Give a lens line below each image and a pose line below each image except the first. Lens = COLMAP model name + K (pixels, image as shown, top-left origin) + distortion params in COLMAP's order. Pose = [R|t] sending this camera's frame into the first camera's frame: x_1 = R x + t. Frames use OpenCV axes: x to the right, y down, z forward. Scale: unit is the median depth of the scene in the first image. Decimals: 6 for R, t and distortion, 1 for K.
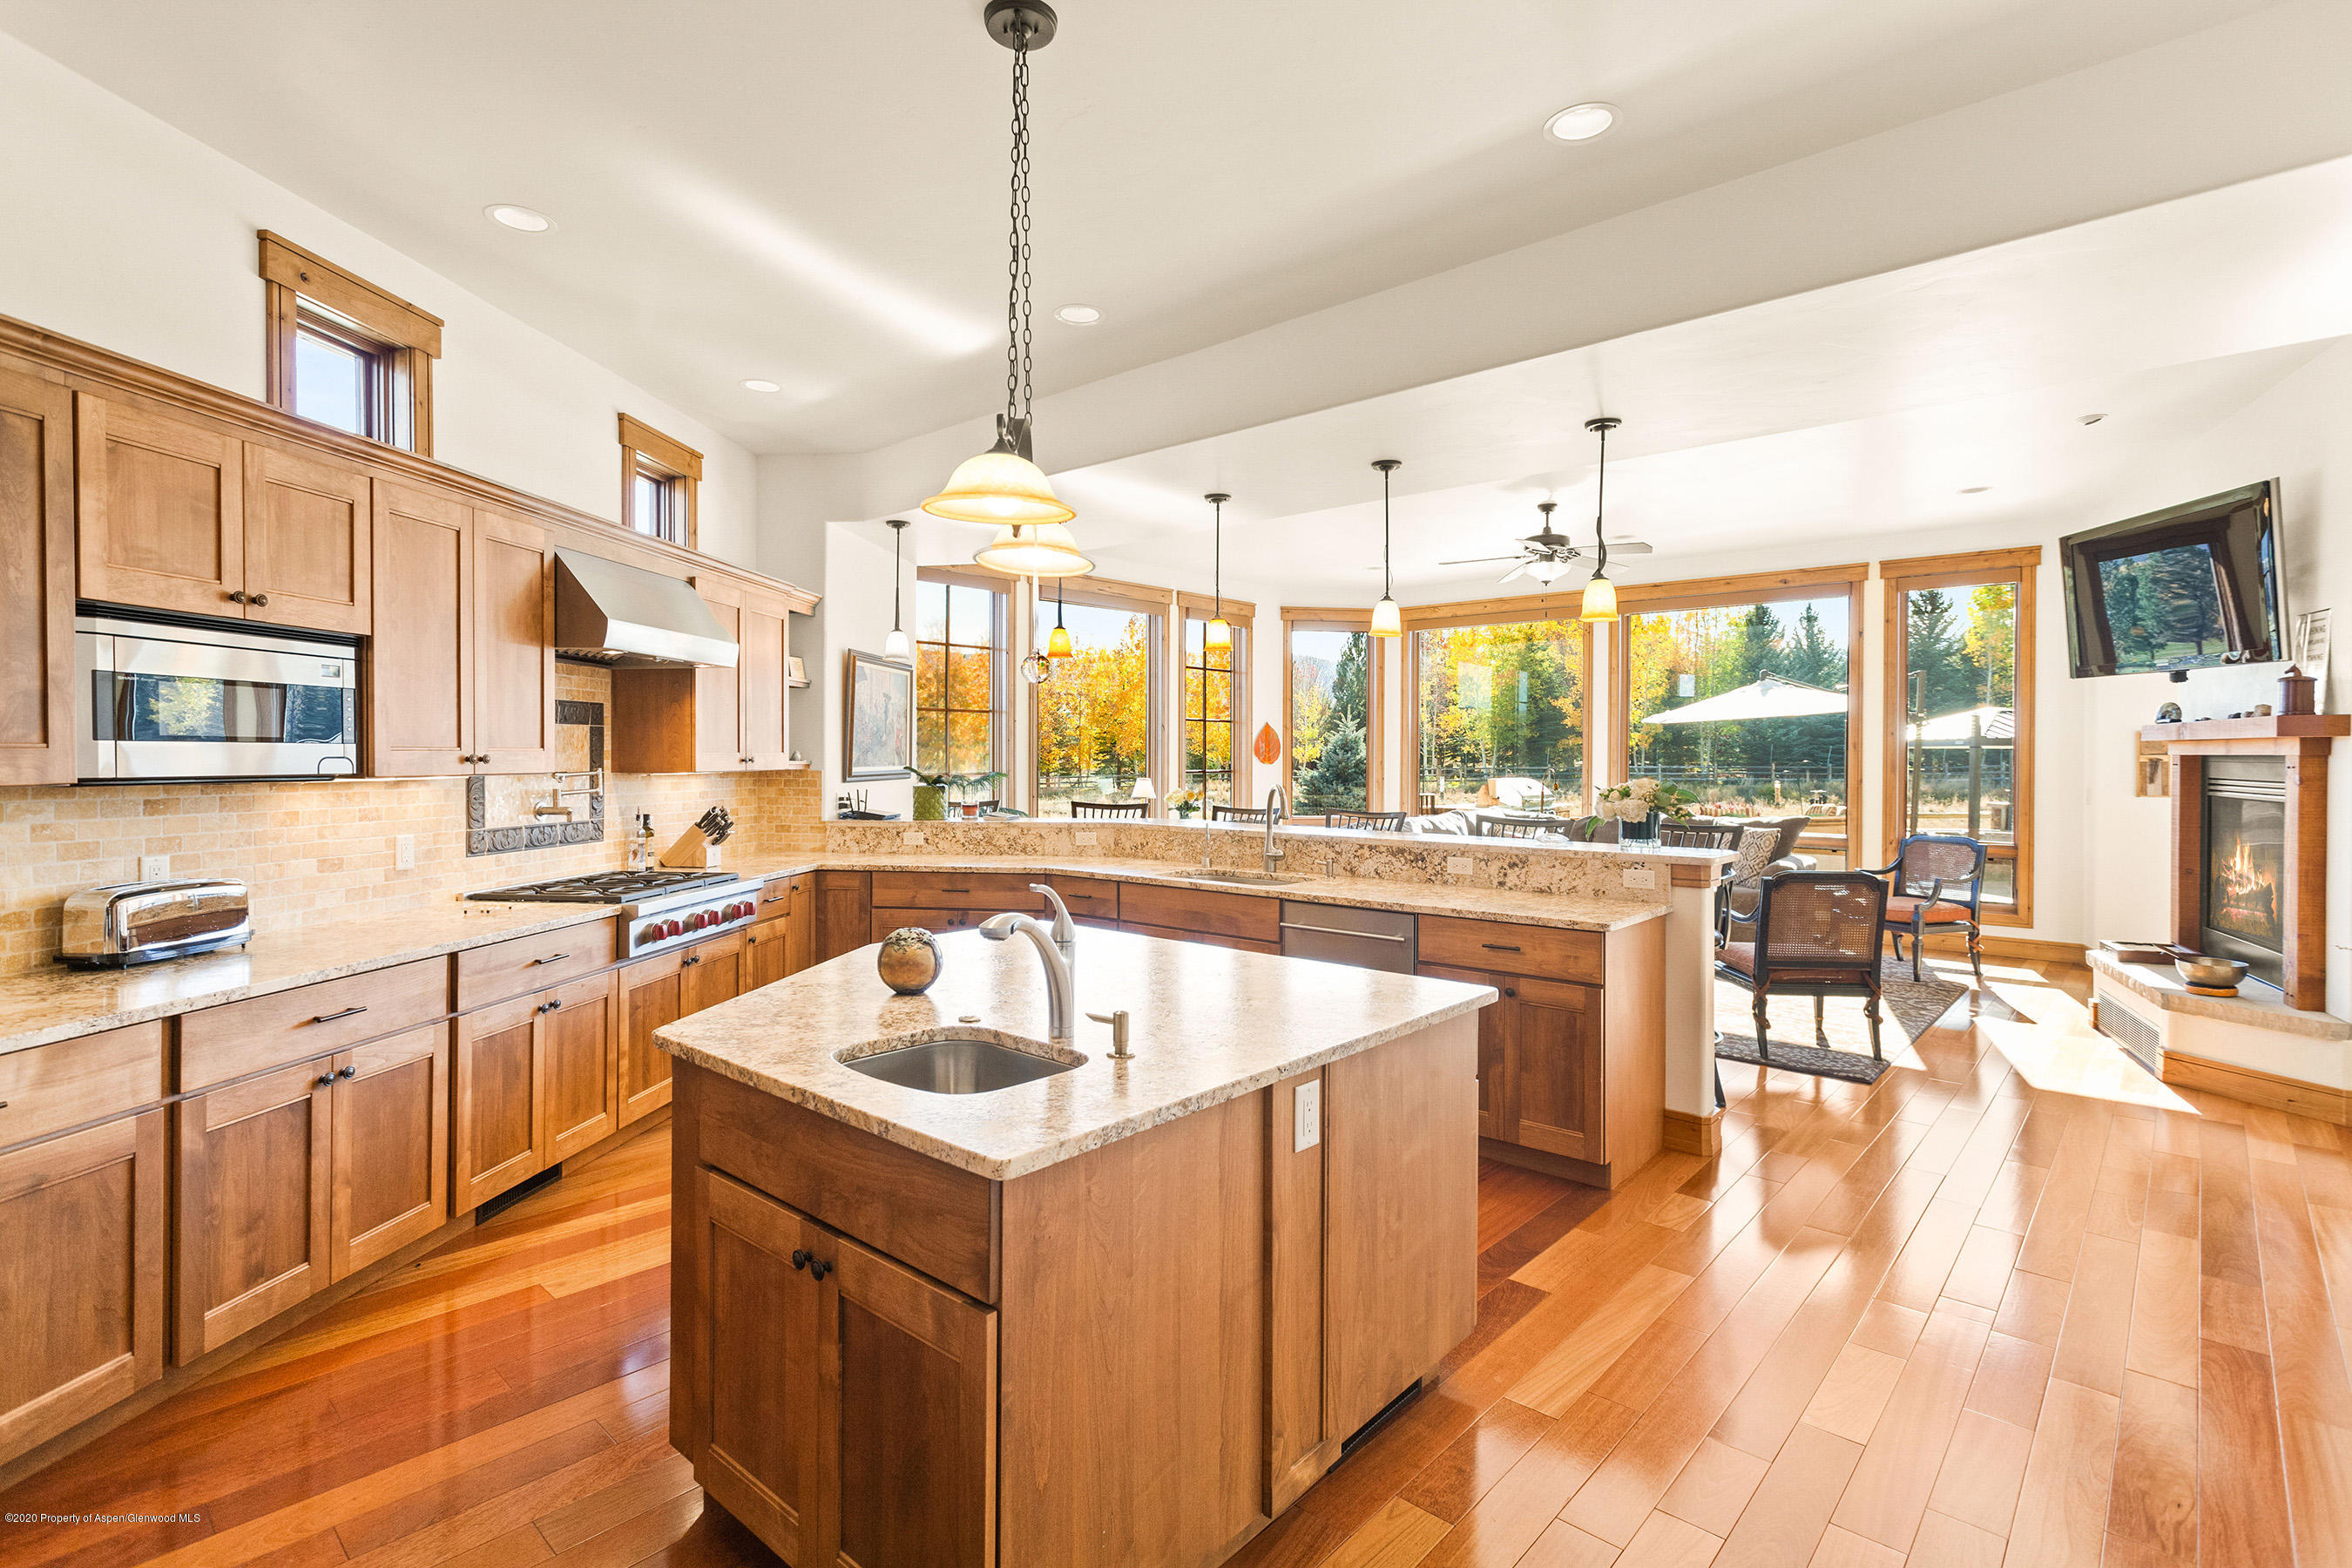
lens RADIAL K [[1117.8, 0, 1168.6], [0, 1117.8, 774.0], [0, 0, 1]] dist [0.006487, -0.000222]
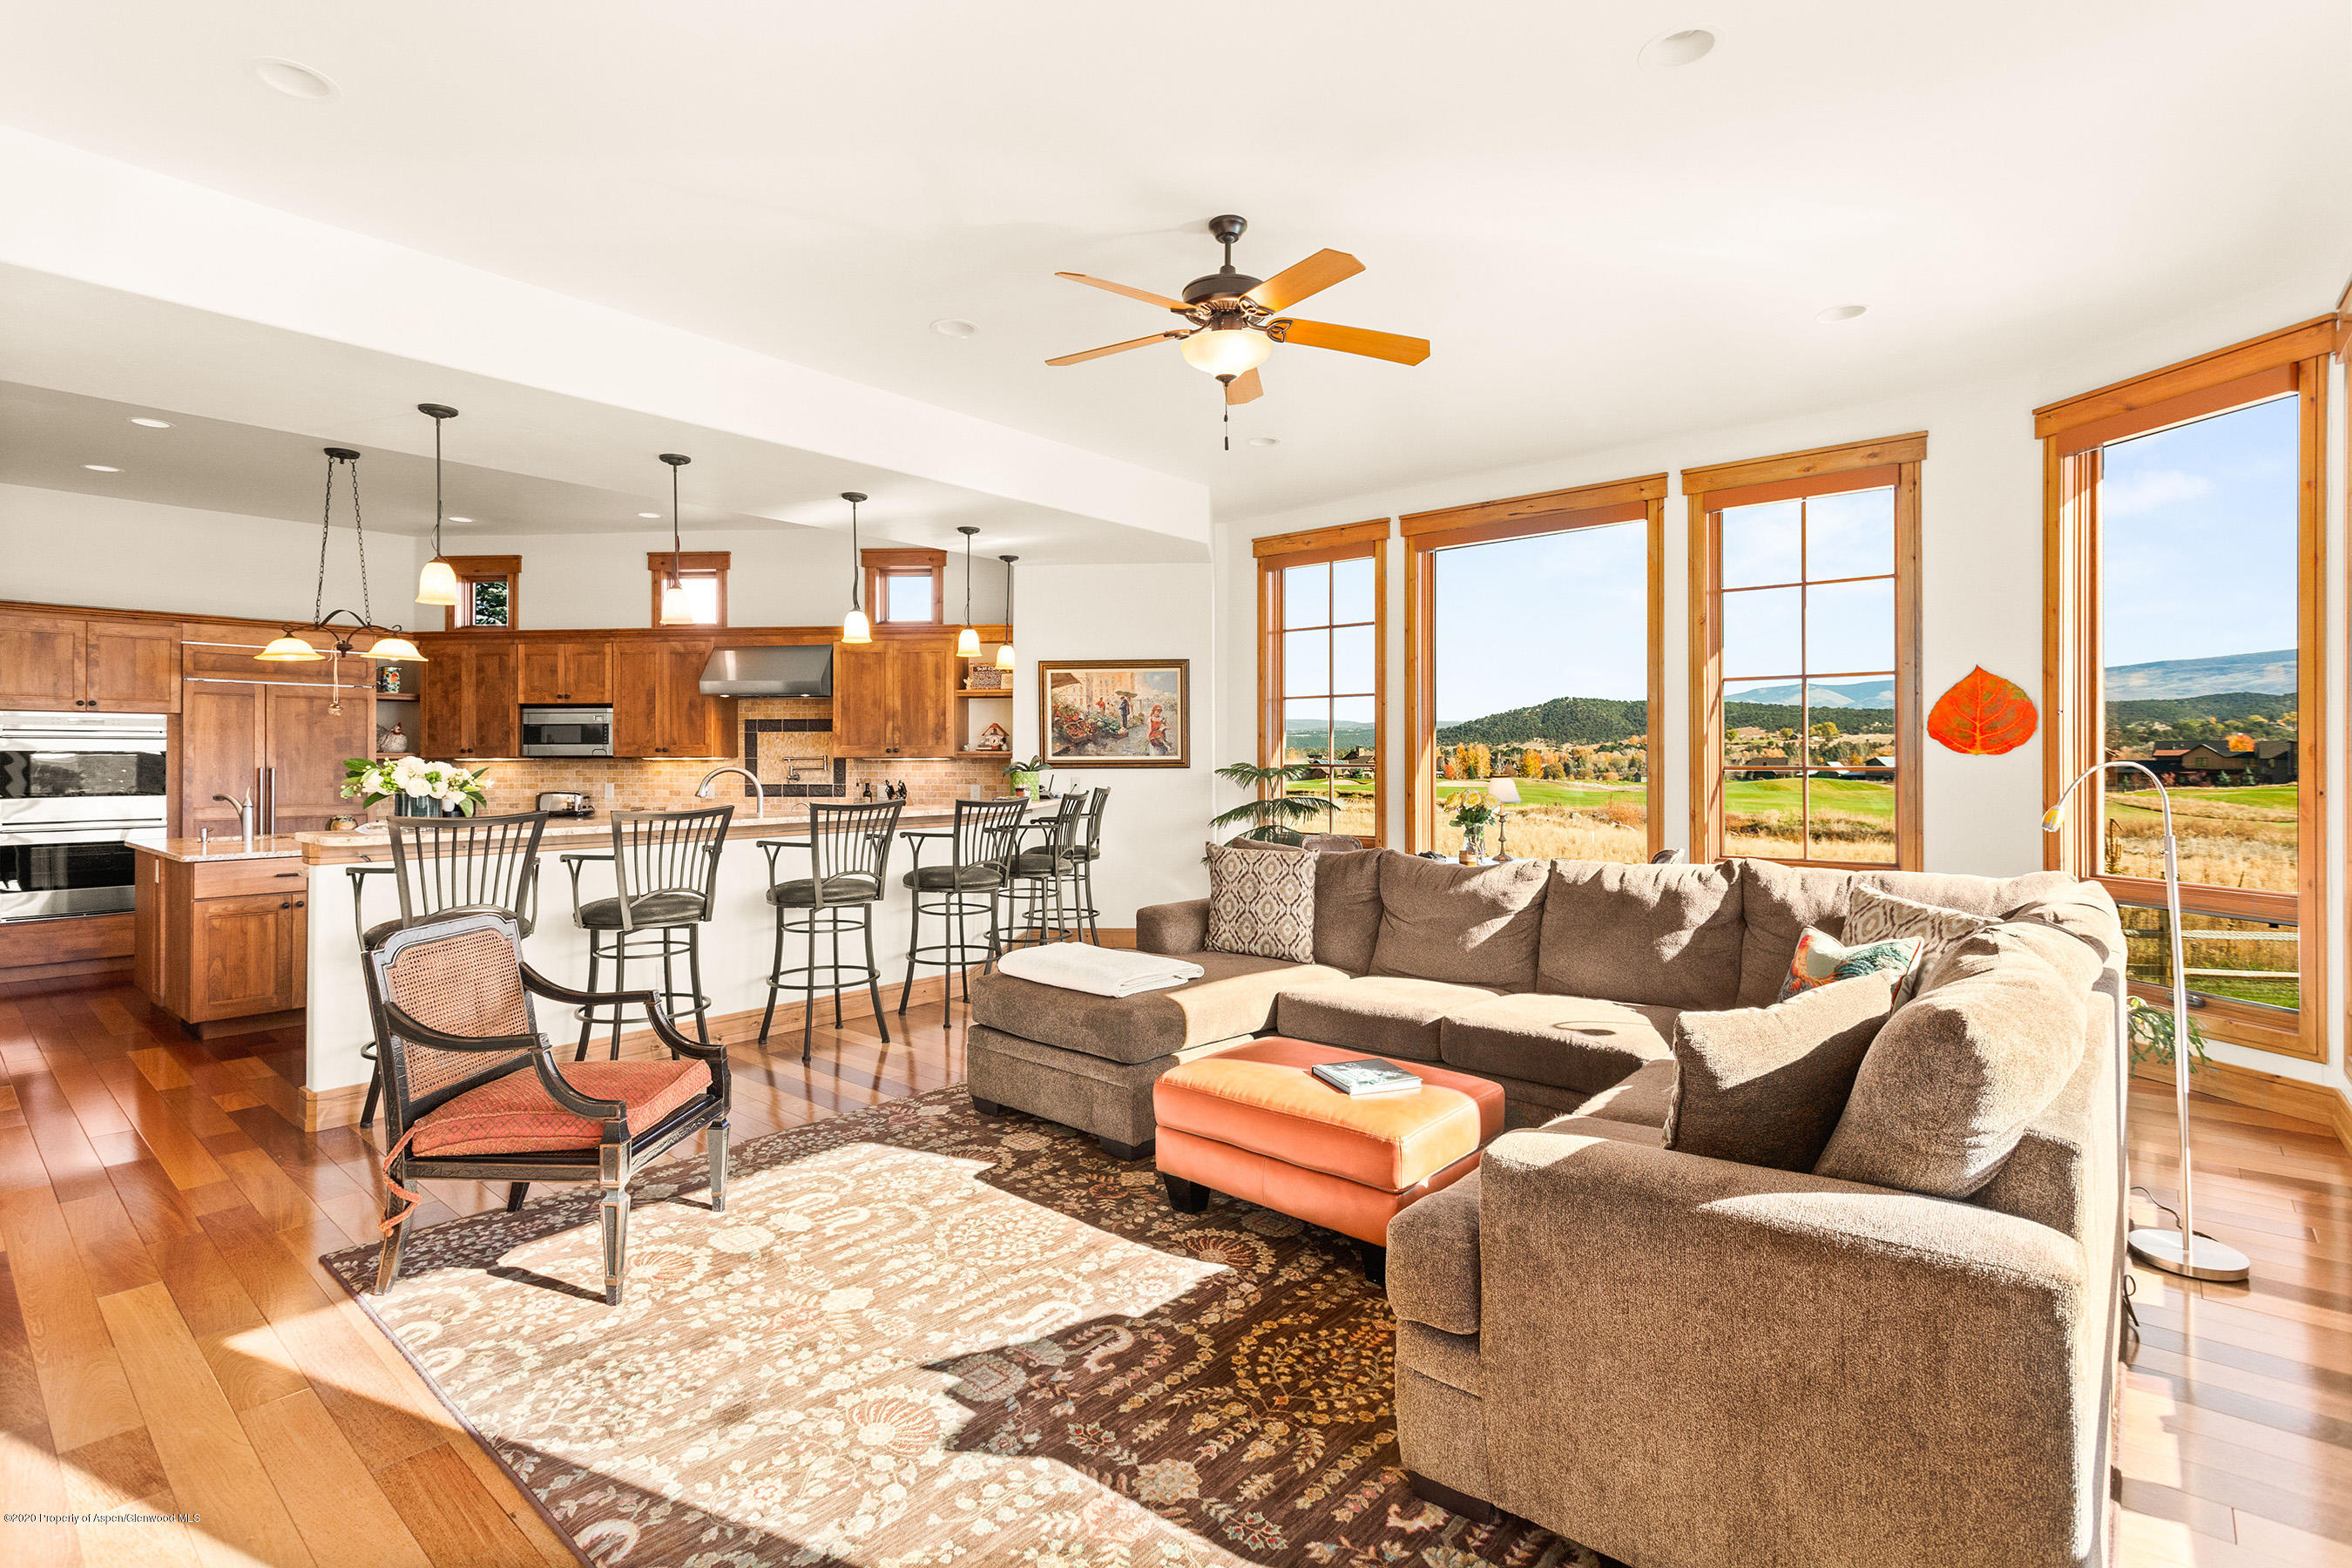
lens RADIAL K [[1117.8, 0, 1168.6], [0, 1117.8, 774.0], [0, 0, 1]] dist [0.006487, -0.000222]
pose [[0.019991, 0.011015, -0.999739, 1.506589], [-0.014153, 0.999842, 0.010733, -0.002973], [0.999700, 0.013935, 0.020144, 1.751564]]
